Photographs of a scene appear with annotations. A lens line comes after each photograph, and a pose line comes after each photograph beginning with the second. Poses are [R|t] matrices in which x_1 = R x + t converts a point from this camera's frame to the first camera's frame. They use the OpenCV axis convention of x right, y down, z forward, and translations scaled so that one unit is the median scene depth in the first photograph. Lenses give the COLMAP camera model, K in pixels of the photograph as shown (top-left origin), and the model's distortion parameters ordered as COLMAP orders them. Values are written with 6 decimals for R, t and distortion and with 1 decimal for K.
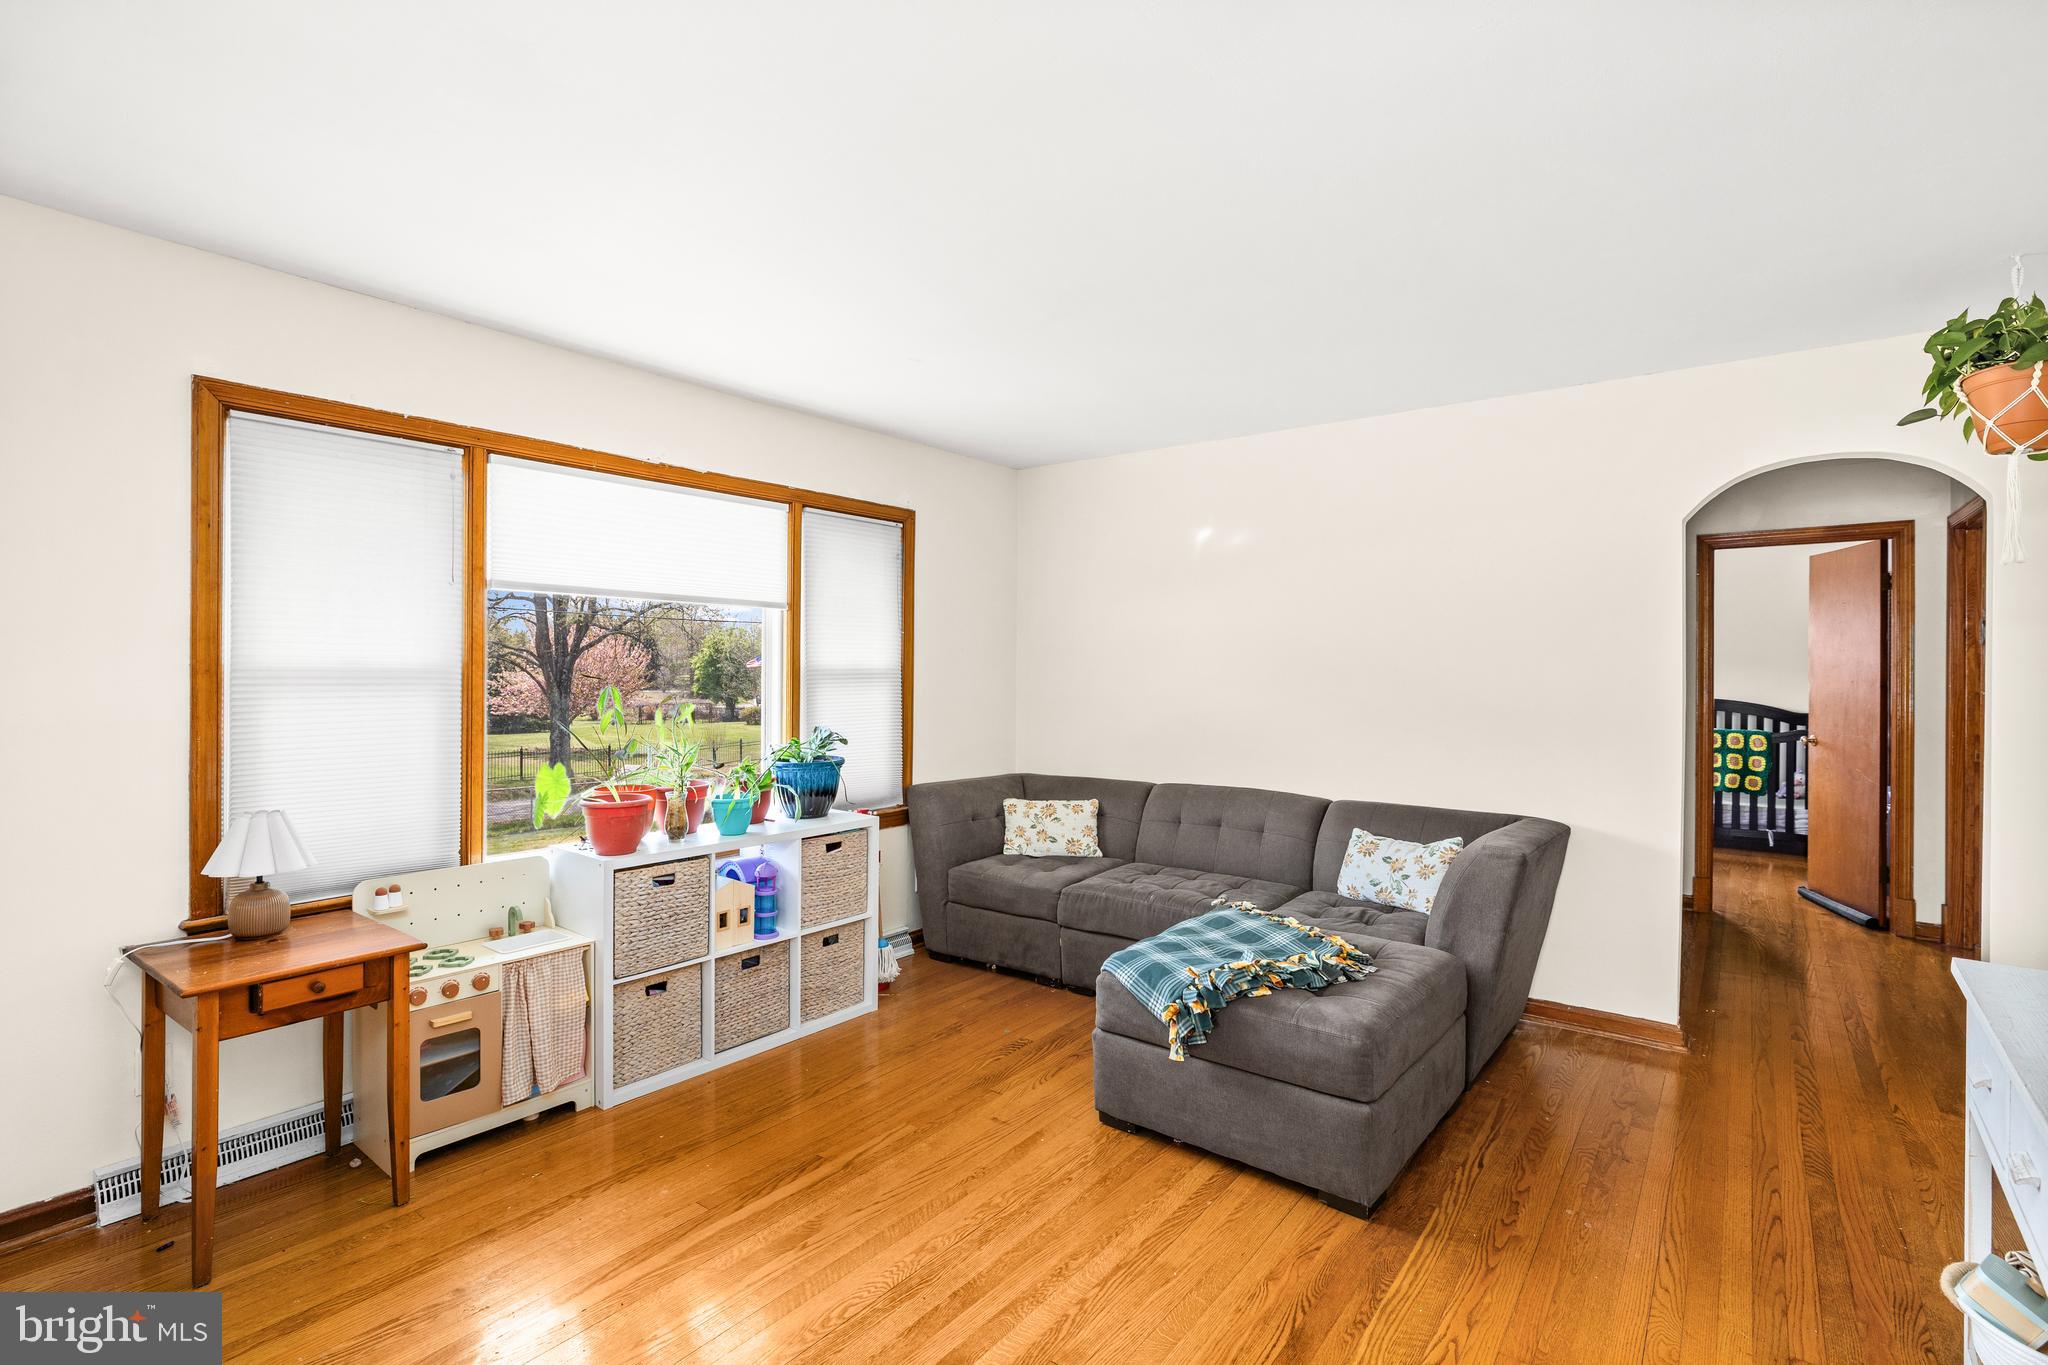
lens RADIAL K [[960.6, 0, 1020.5], [0, 960.6, 678.1], [0, 0, 1]] dist [-0.010120, 0.002957]
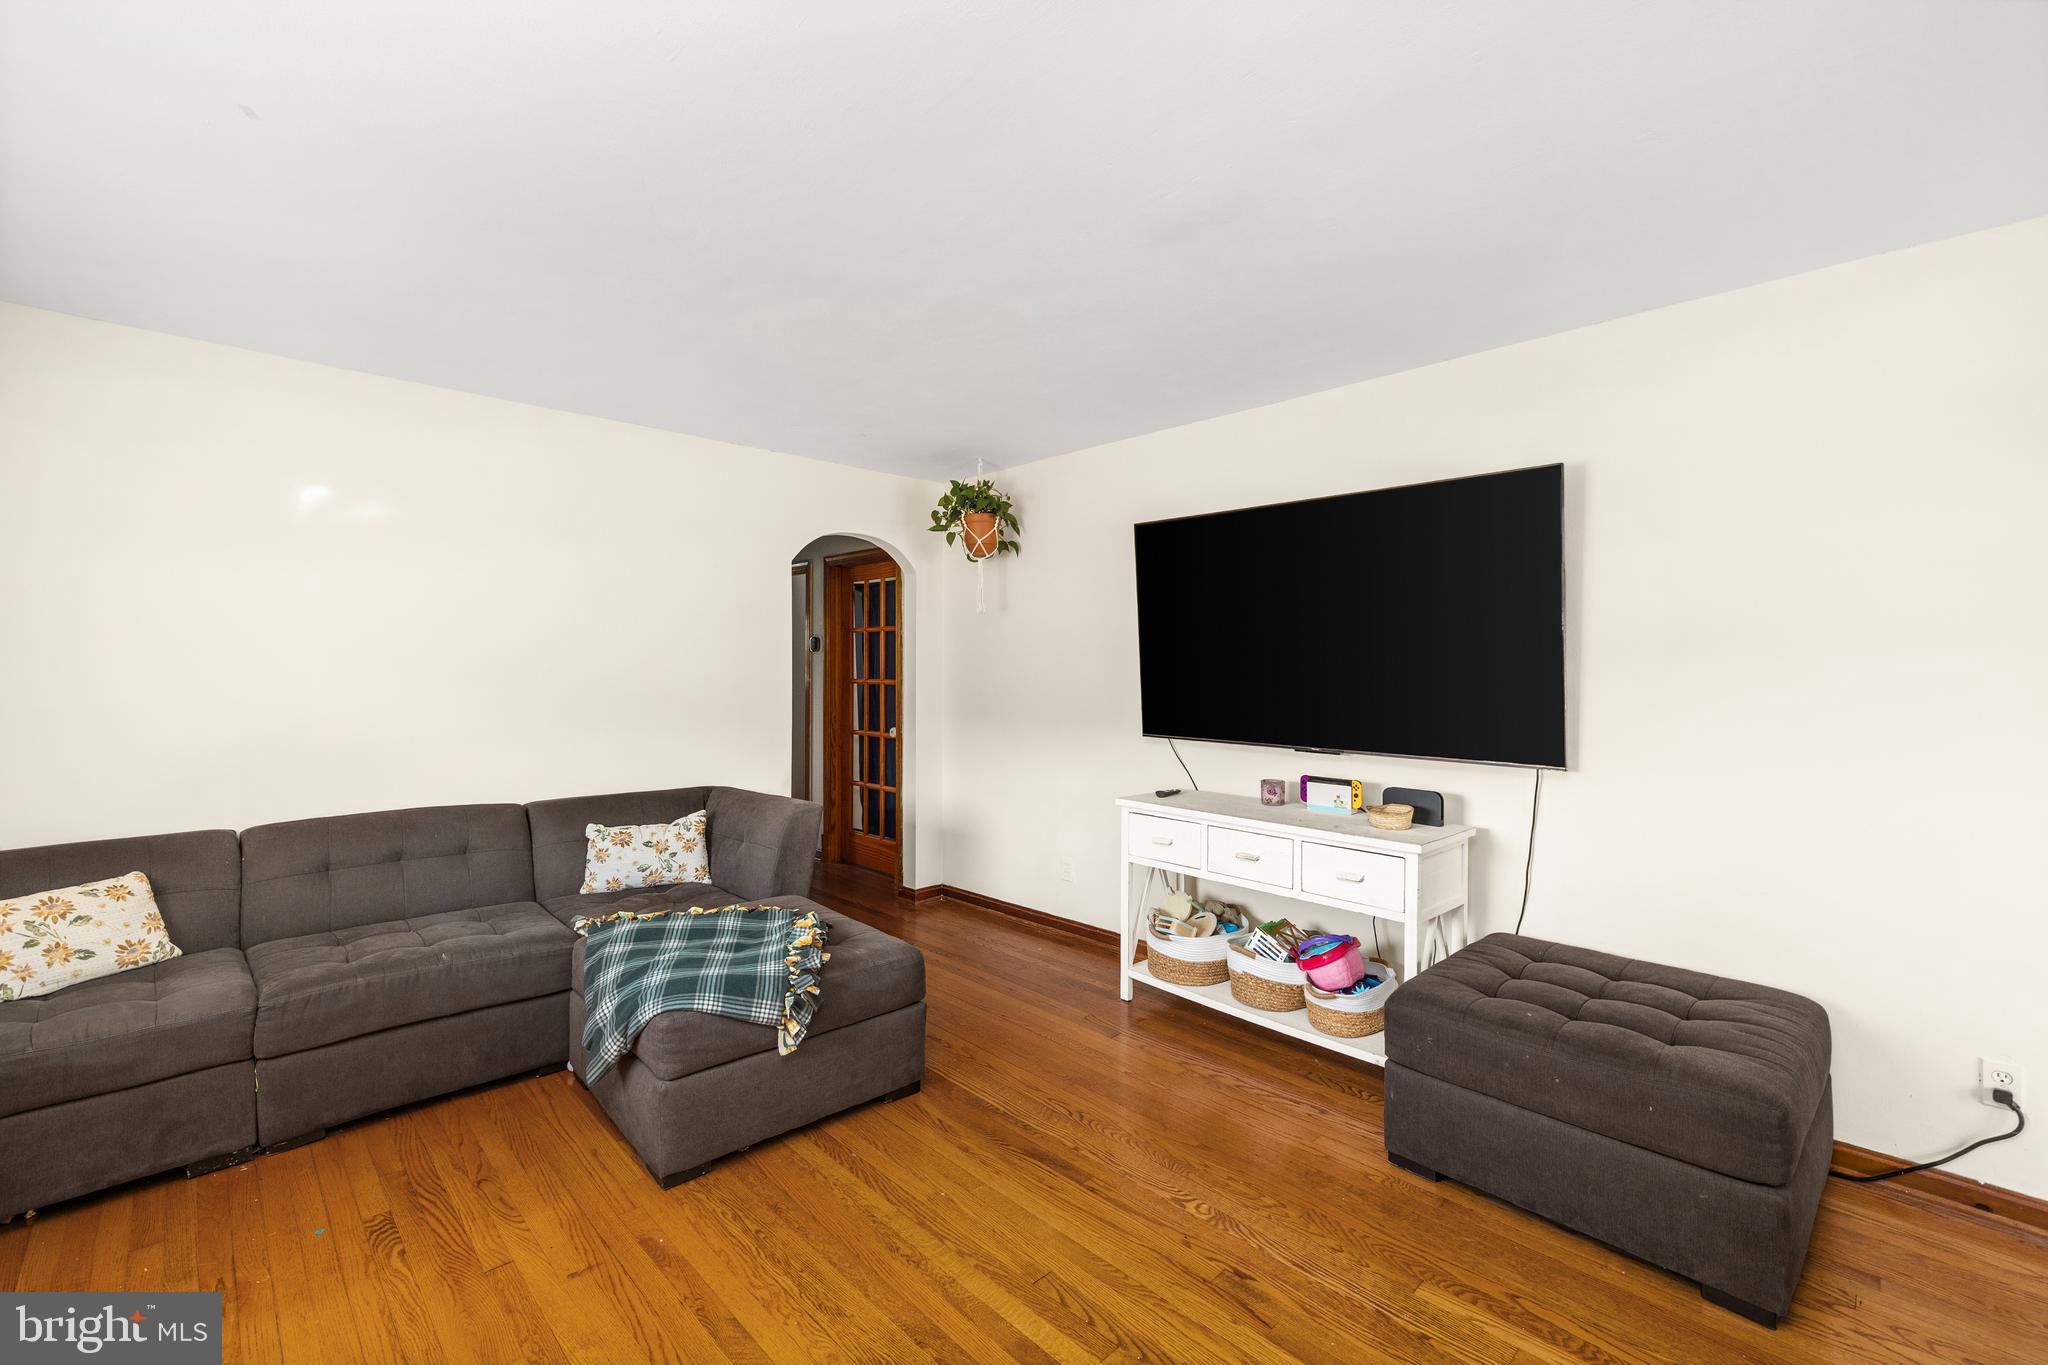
lens RADIAL K [[864.2, 0, 1019.8], [0, 864.2, 671.9], [0, 0, 1]] dist [0.002073, 0.000121]
pose [[0.153783, -0.005623, 0.988089, -0.759572], [0.005170, 0.999975, 0.004887, -0.006860], [-0.988091, 0.004357, 0.153808, 0.671180]]
